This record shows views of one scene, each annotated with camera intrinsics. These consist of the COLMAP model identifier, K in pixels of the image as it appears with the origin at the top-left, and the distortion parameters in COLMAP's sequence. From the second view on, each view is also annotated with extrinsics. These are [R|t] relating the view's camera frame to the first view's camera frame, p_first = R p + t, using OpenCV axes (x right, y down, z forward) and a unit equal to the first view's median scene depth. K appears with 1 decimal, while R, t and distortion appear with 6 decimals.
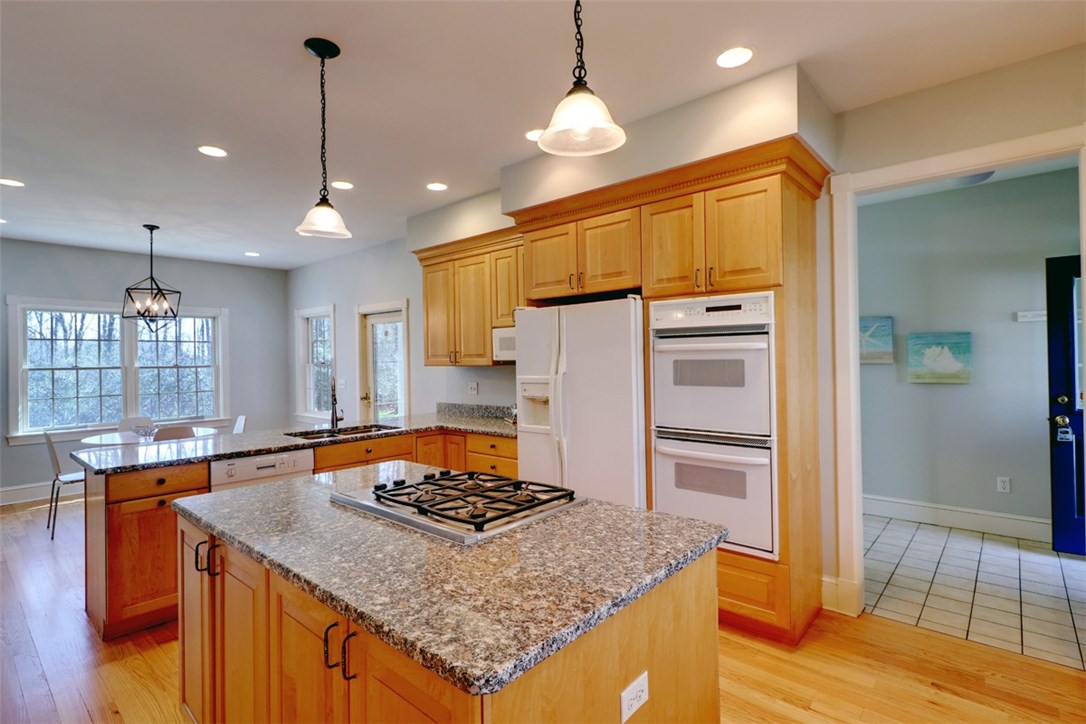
lens RADIAL K [[530.2, 0, 530.0], [0, 530.2, 356.0], [0, 0, 1]] dist [0.005463, -0.001251]
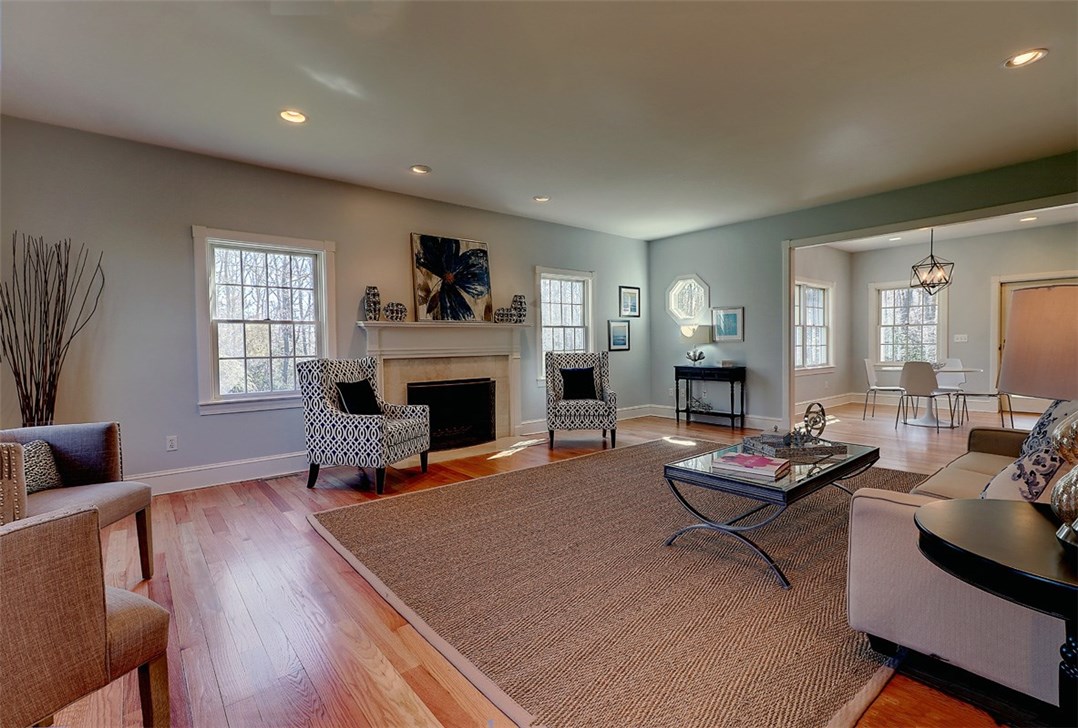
lens RADIAL K [[495.1, 0, 531.5], [0, 495.1, 360.5], [0, 0, 1]] dist [0.006608, -0.001677]
pose [[0.988243, 0.002067, -0.152880, -2.546354], [0.003496, 0.999341, 0.036117, 0.127484], [0.152854, -0.036226, 0.987585, -0.758219]]
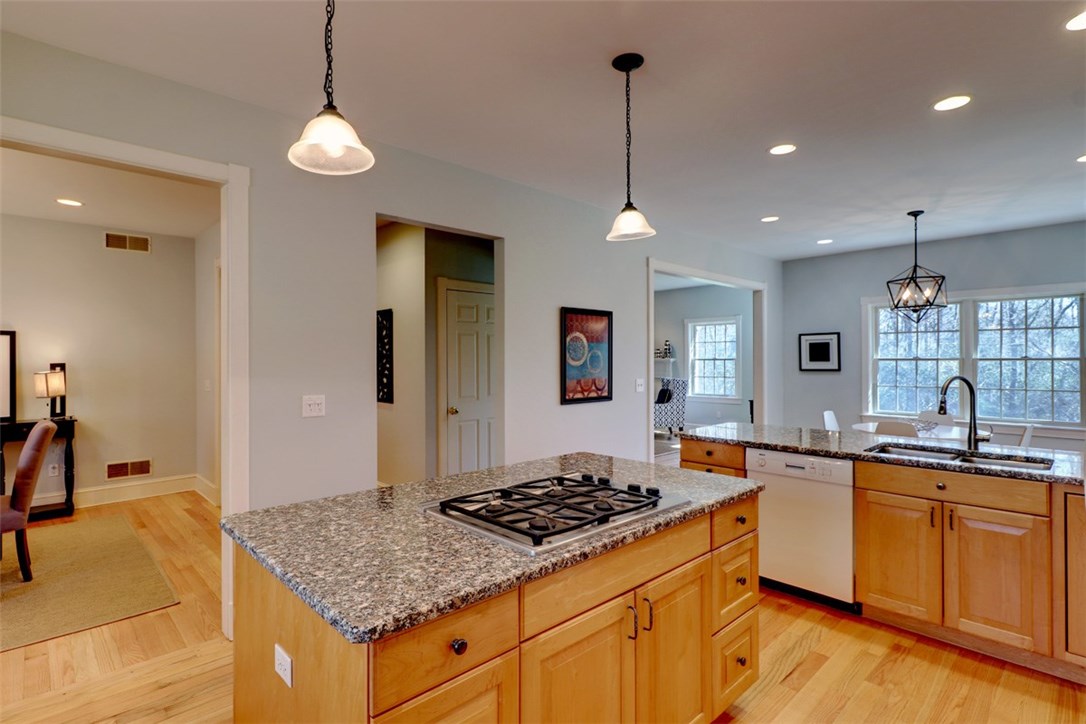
lens RADIAL K [[530.2, 0, 538.9], [0, 530.2, 358.3], [0, 0, 1]] dist [0.005463, -0.001251]
pose [[-0.074728, 0.013708, -0.997110, 0.496087], [0.012570, 0.999839, 0.012803, -0.001625], [0.997125, -0.011577, -0.074888, 0.641450]]
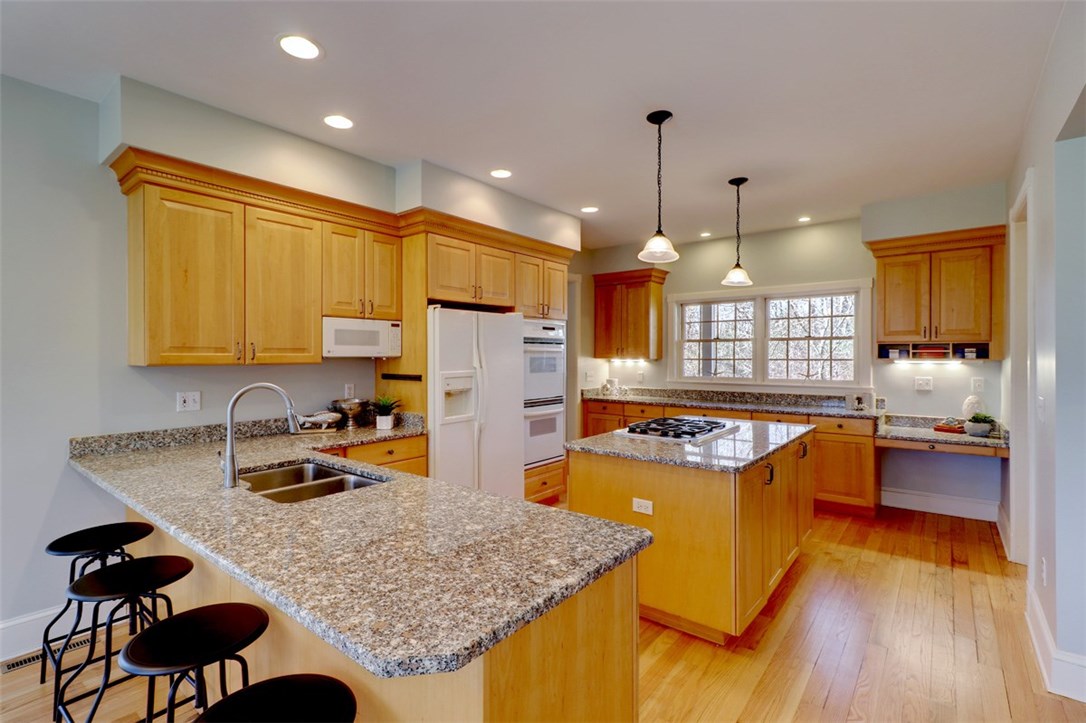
lens RADIAL K [[498.8, 0, 541.0], [0, 498.8, 358.3], [0, 0, 1]] dist [0.006608, -0.001677]
pose [[-0.058234, 0.007295, 0.998276, -1.141917], [-0.004488, 0.999961, -0.007569, 0.020645], [-0.998293, -0.004921, -0.058199, 0.972299]]
